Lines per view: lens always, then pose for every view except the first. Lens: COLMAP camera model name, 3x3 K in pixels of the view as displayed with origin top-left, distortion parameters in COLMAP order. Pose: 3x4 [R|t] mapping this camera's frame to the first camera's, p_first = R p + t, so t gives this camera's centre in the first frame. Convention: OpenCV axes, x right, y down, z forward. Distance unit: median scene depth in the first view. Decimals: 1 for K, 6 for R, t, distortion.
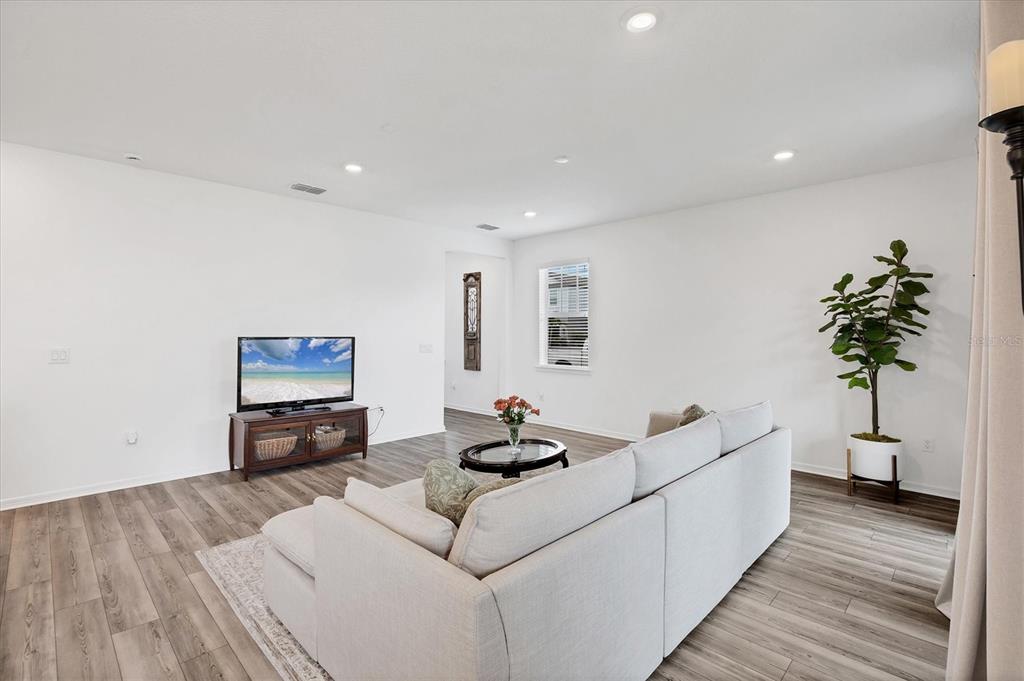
lens RADIAL K [[463.4, 0, 511.4], [0, 463.4, 336.9], [0, 0, 1]] dist [-0.002098, -0.000435]
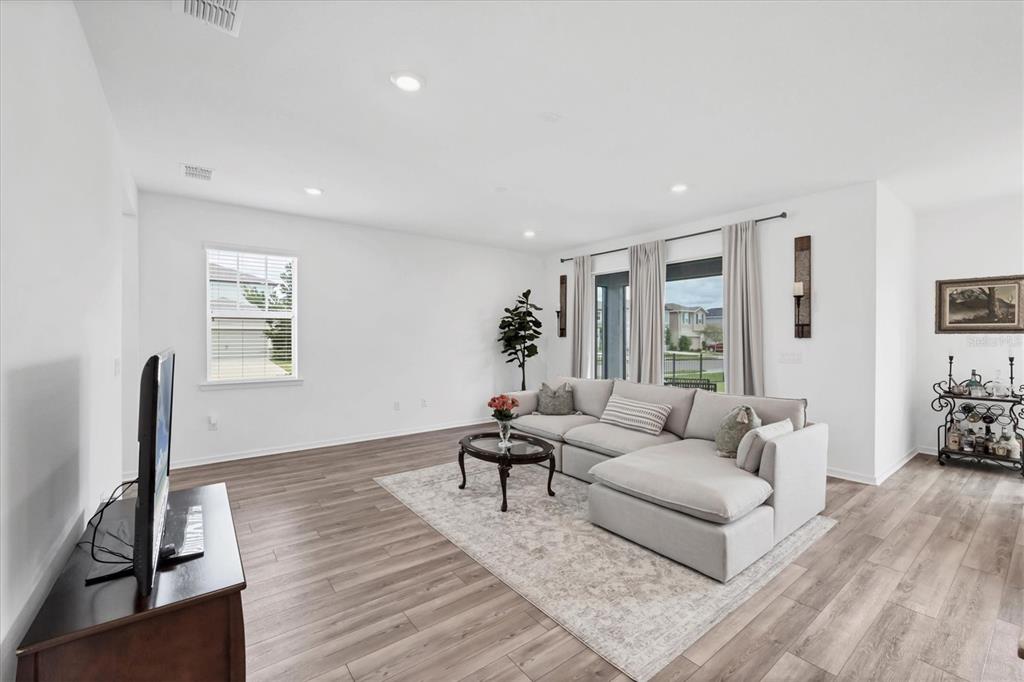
lens RADIAL K [[418.7, 0, 510.9], [0, 418.7, 336.2], [0, 0, 1]] dist [0.002265, -0.000912]
pose [[0.142691, 0.005841, 0.989750, -0.996428], [-0.000193, 0.999983, -0.005873, -0.008399], [-0.989767, 0.000647, 0.142689, 0.849649]]
